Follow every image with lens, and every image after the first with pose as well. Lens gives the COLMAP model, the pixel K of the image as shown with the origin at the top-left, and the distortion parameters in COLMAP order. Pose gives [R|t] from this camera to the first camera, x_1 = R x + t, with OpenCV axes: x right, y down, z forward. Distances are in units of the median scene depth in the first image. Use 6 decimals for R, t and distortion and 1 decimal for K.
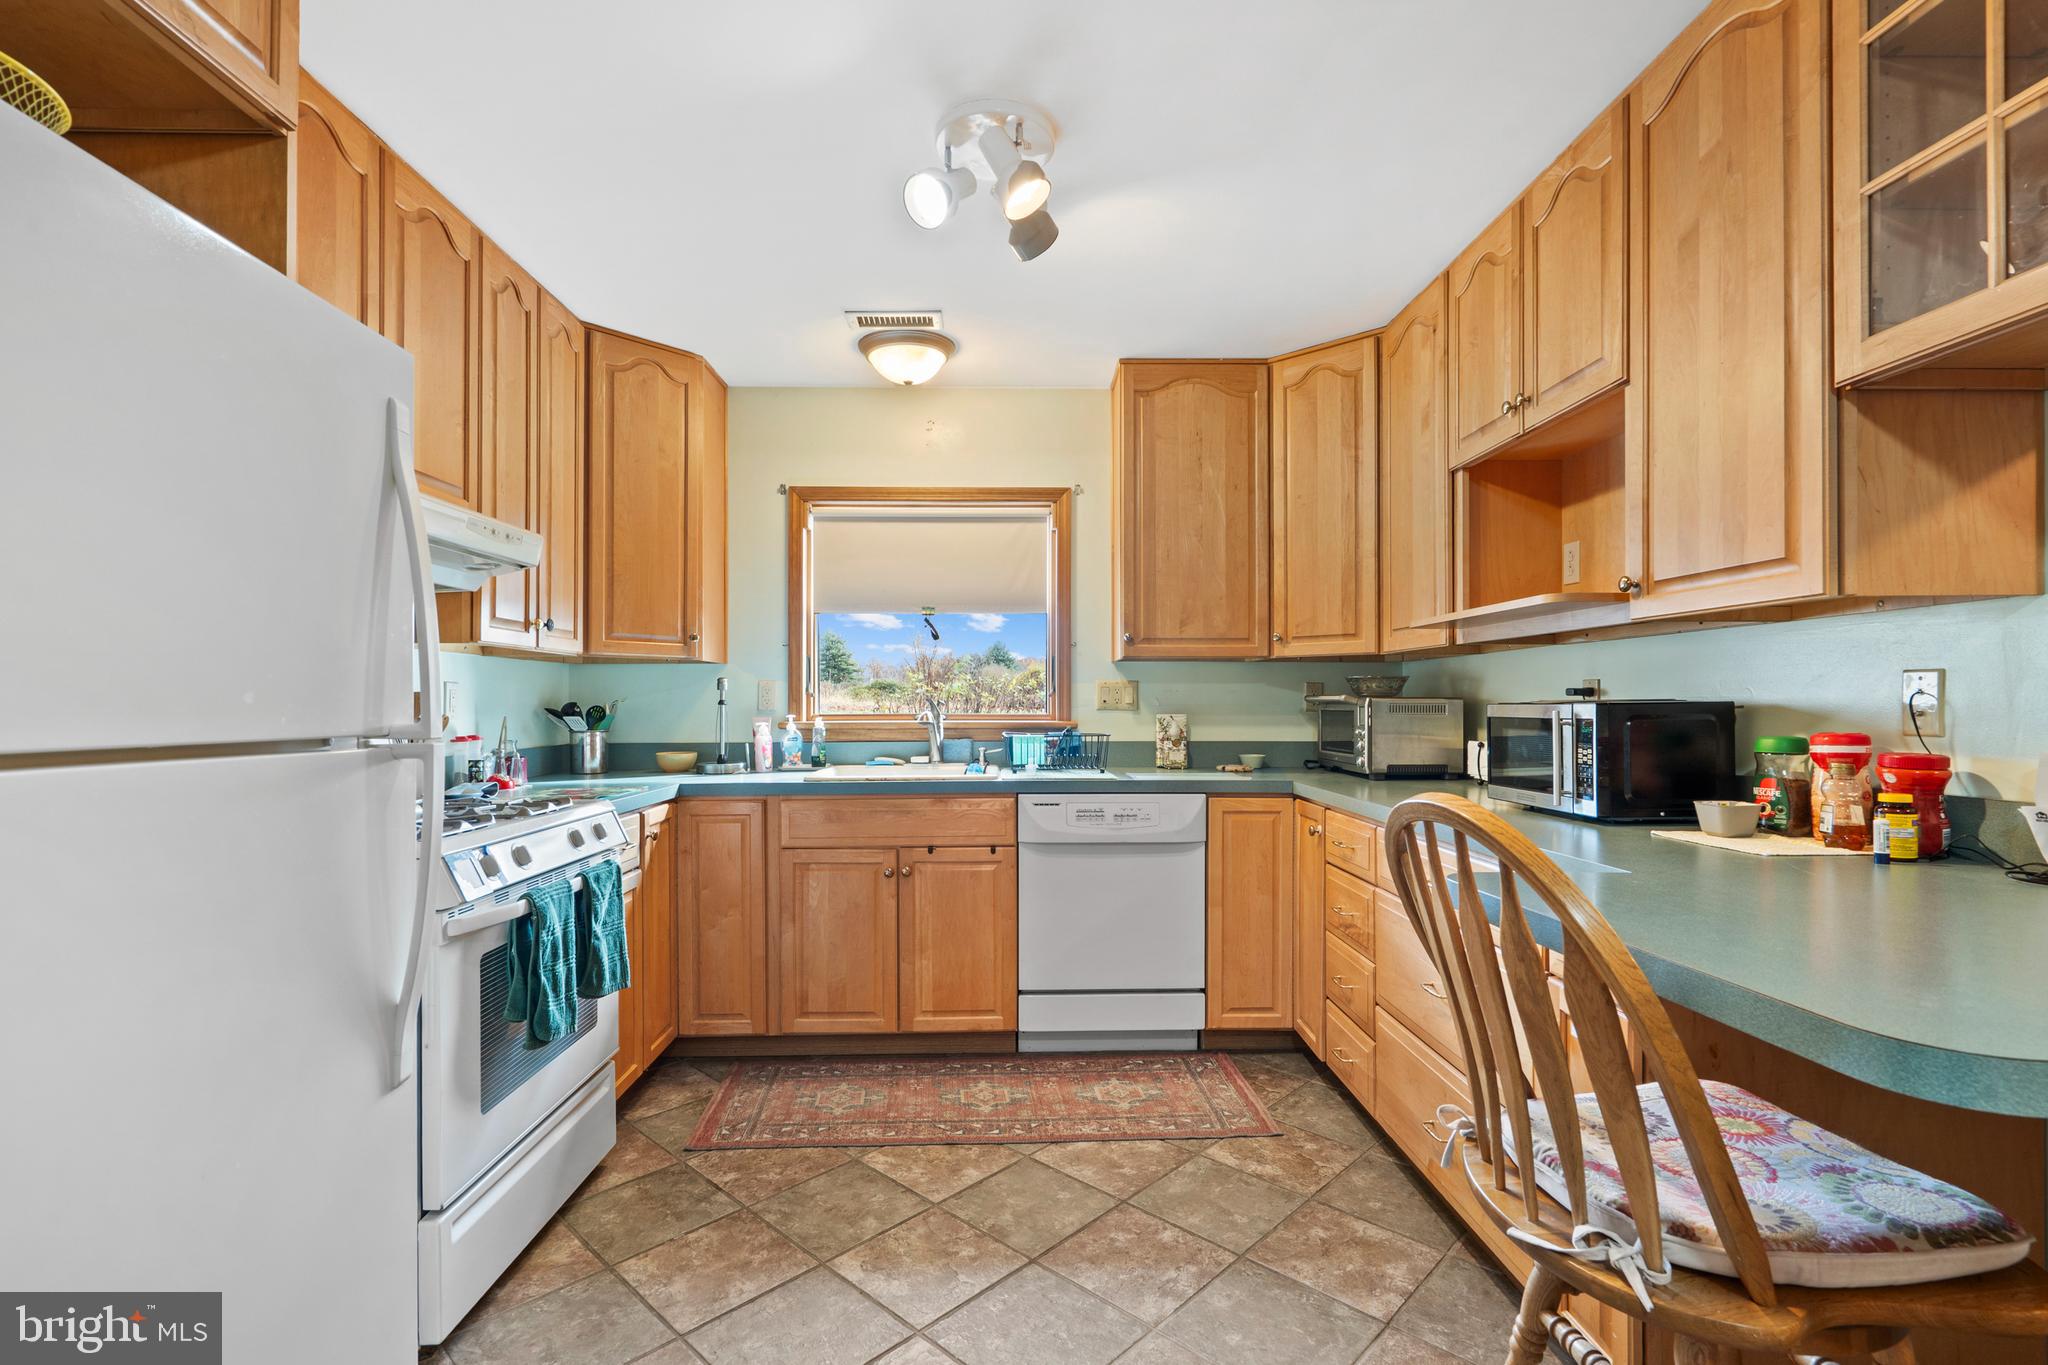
lens RADIAL K [[942.0, 0, 1030.6], [0, 942.0, 691.3], [0, 0, 1]] dist [-0.004008, 0.002615]
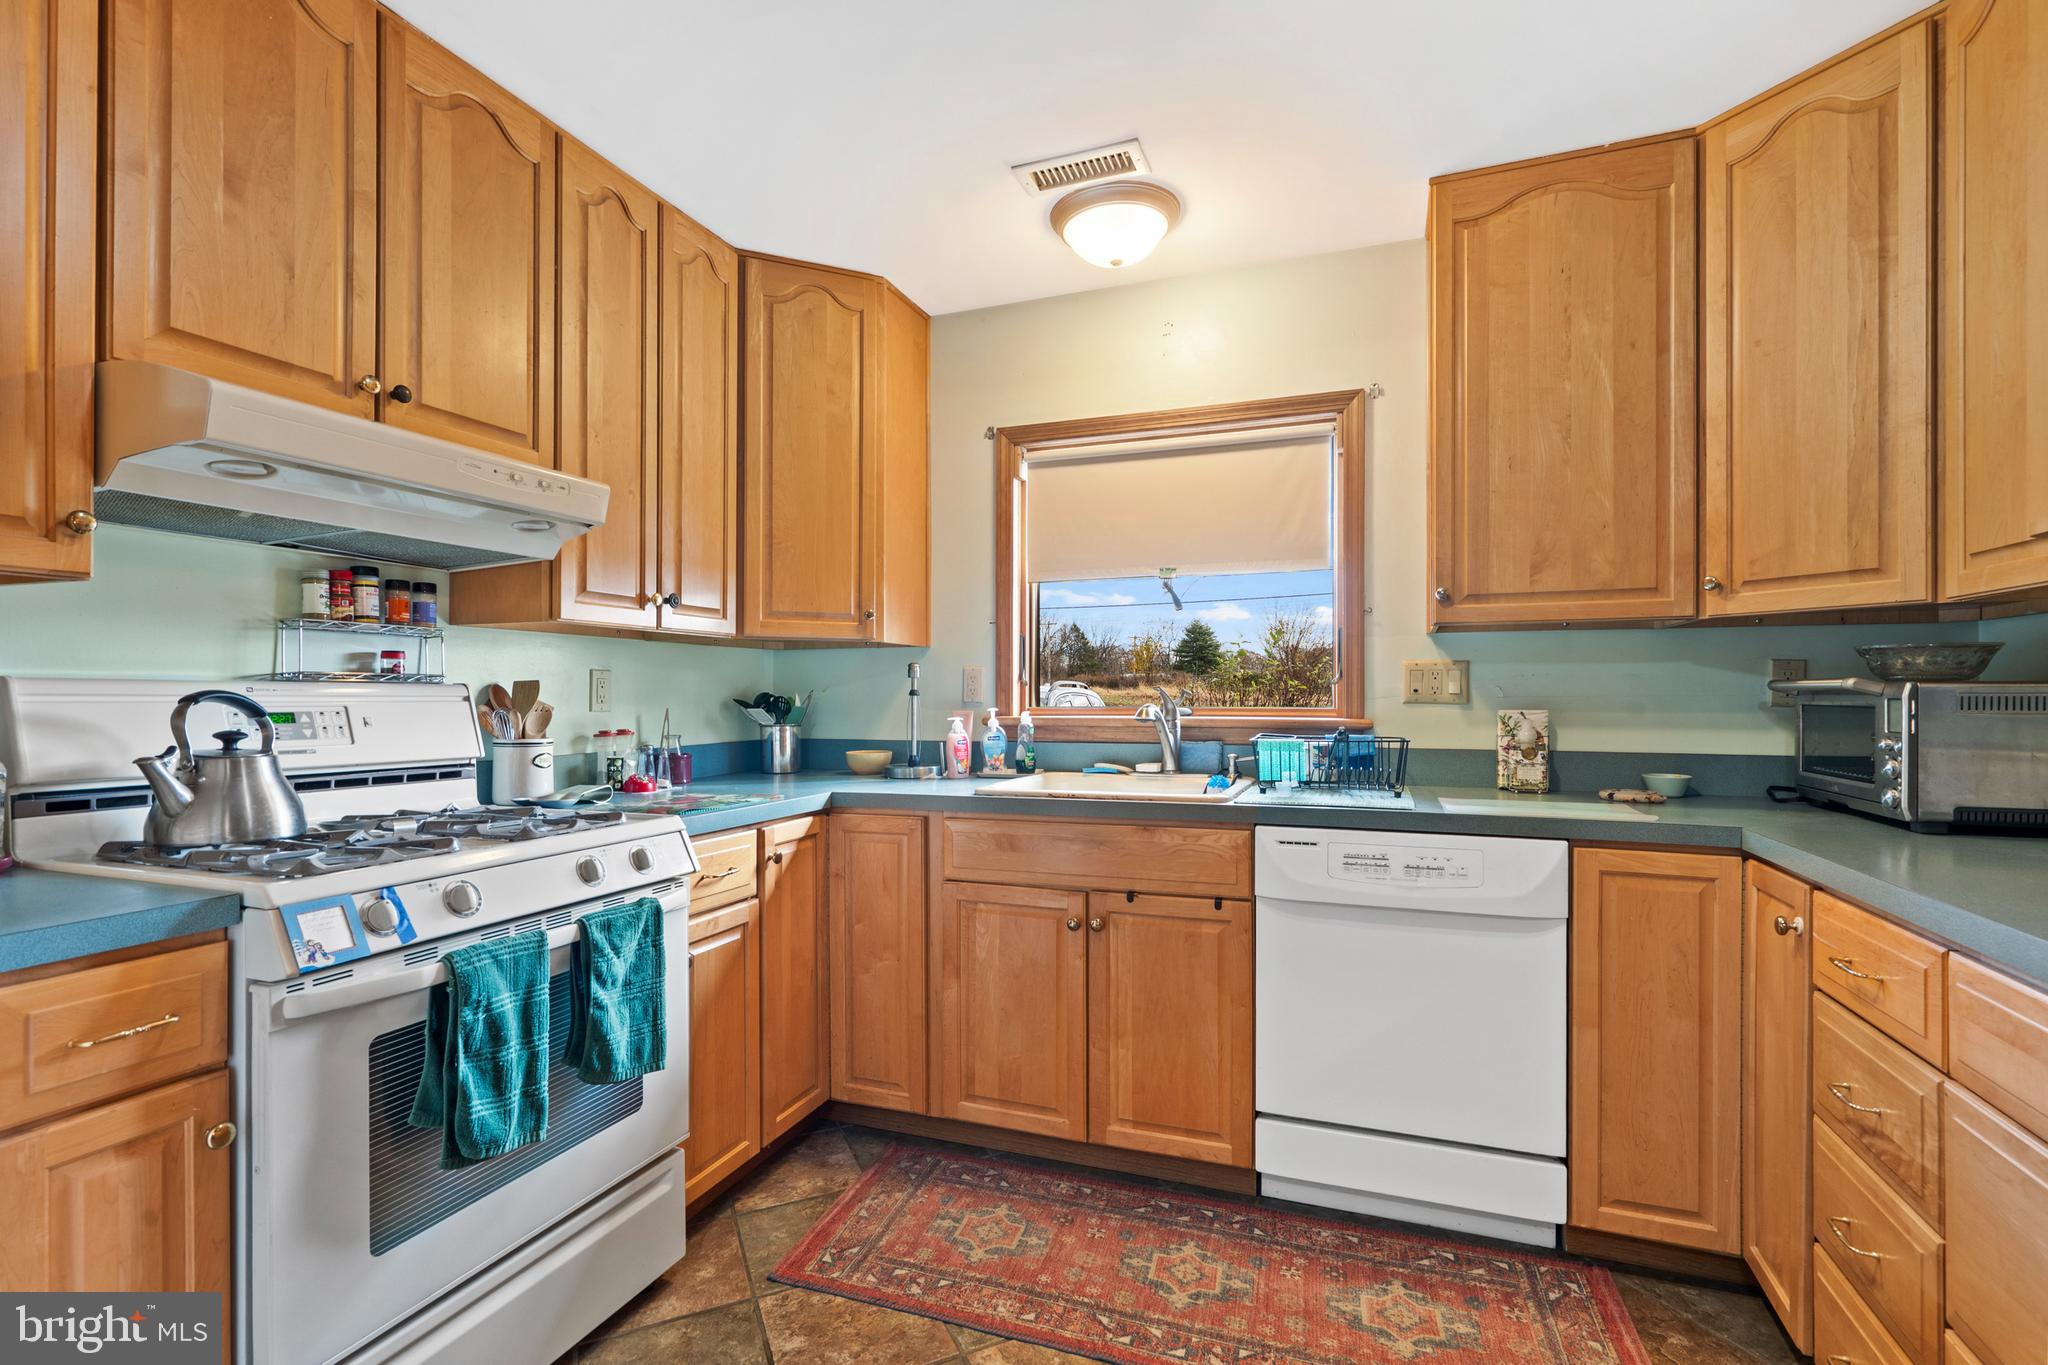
lens RADIAL K [[942.0, 0, 1023.7], [0, 942.0, 691.5], [0, 0, 1]] dist [-0.004008, 0.002615]
pose [[0.924386, -0.001326, -0.381457, 0.092571], [0.004799, 0.999955, 0.008153, 0.005200], [0.381429, -0.009367, 0.924351, 0.302555]]
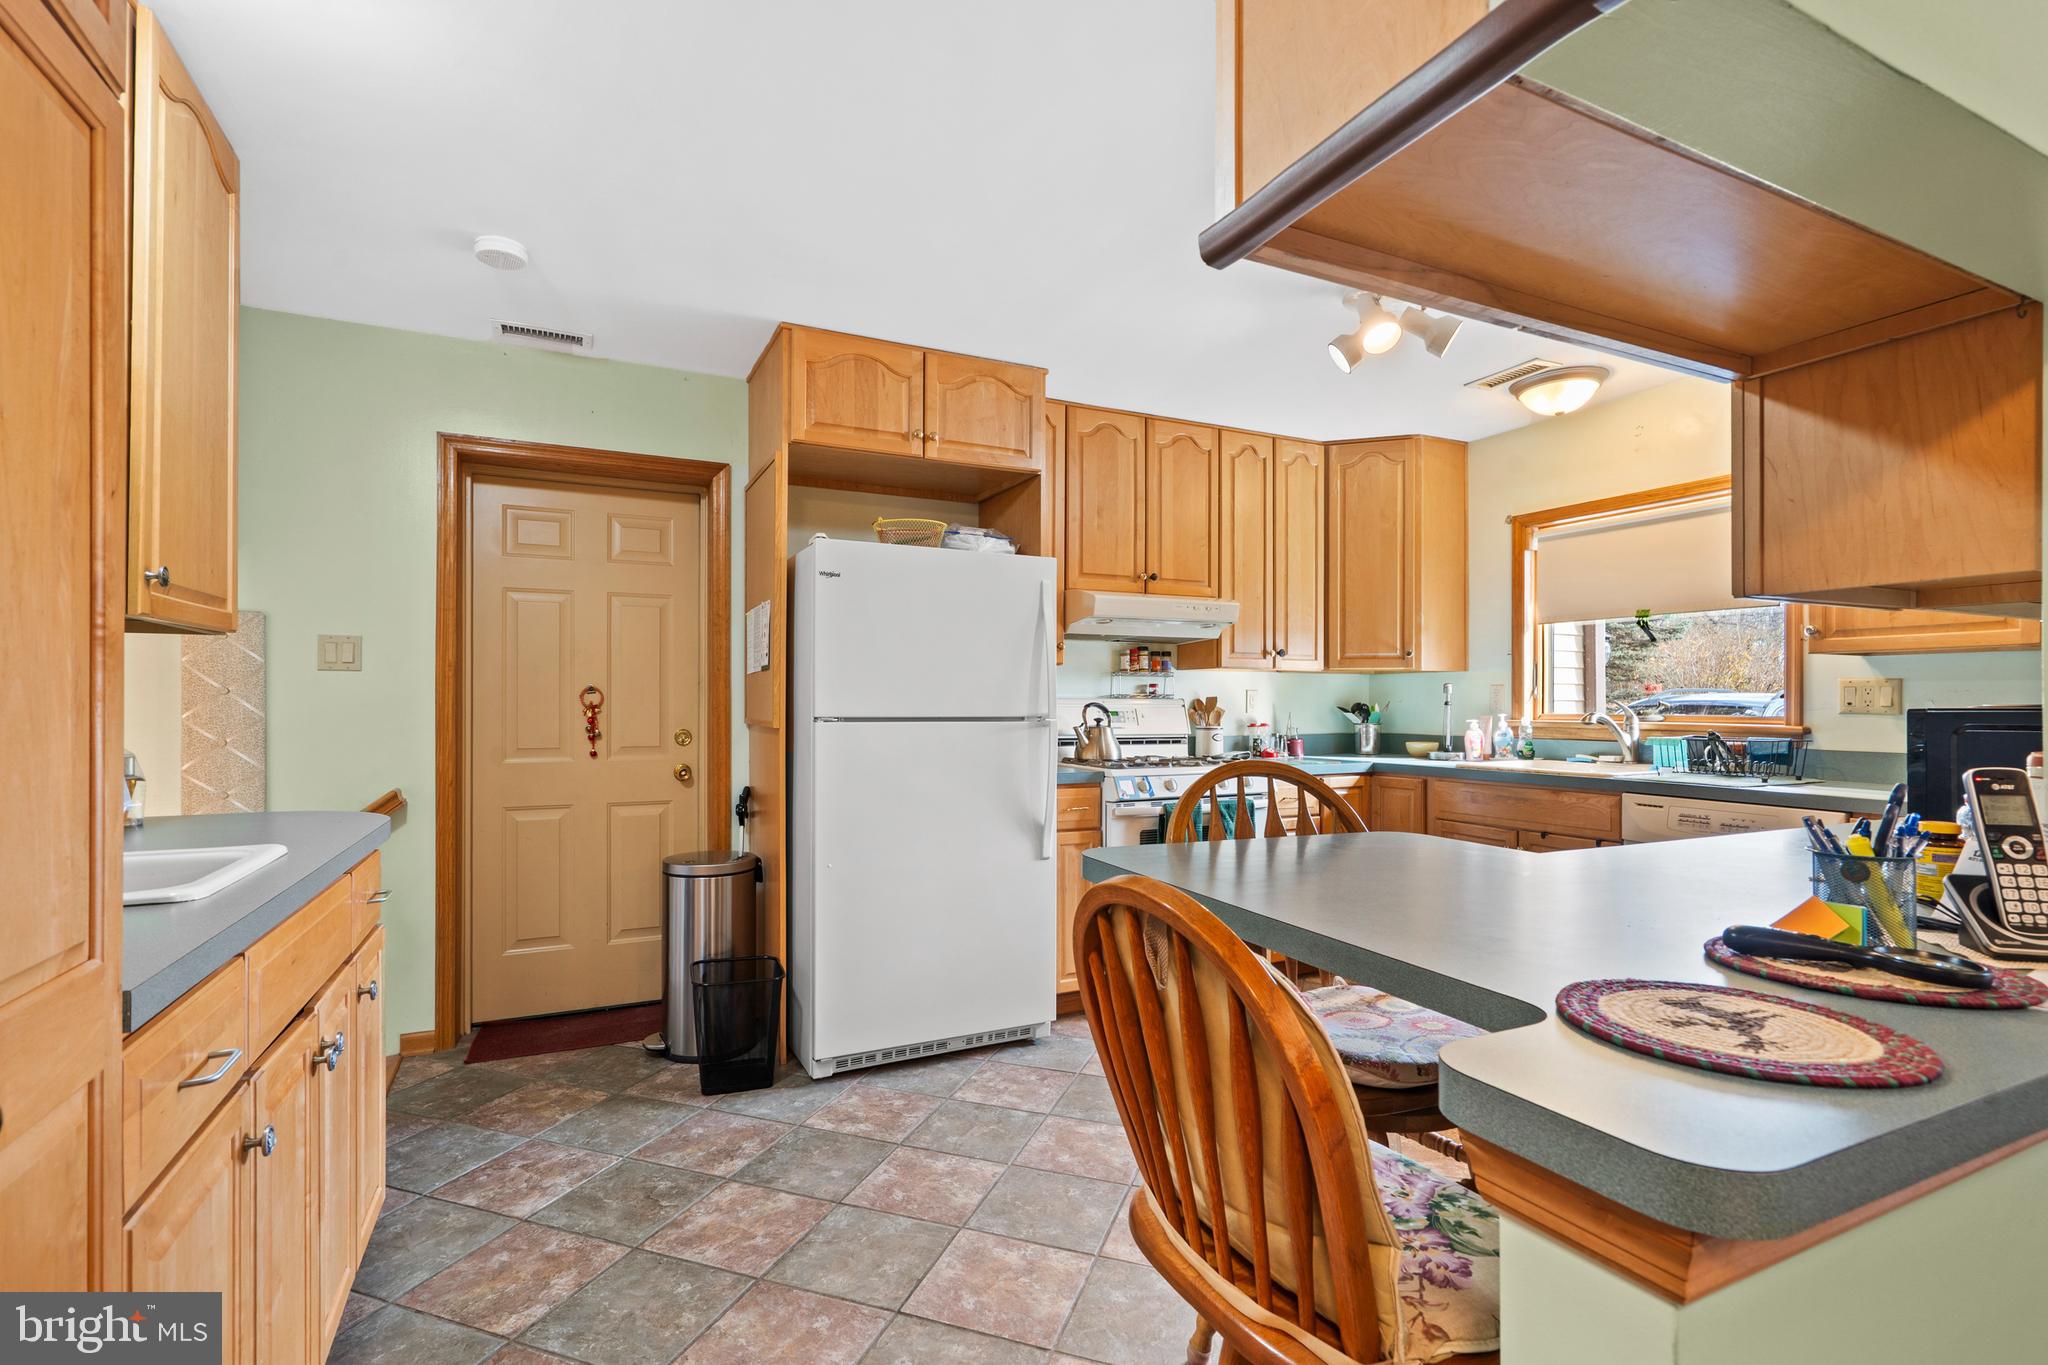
lens RADIAL K [[942.0, 0, 1028.5], [0, 942.0, 685.5], [0, 0, 1]] dist [-0.004008, 0.002615]
pose [[0.412944, -0.012559, -0.910670, 0.660073], [0.008937, 0.999913, -0.009737, -0.004757], [0.910712, -0.004118, 0.413021, -0.023141]]
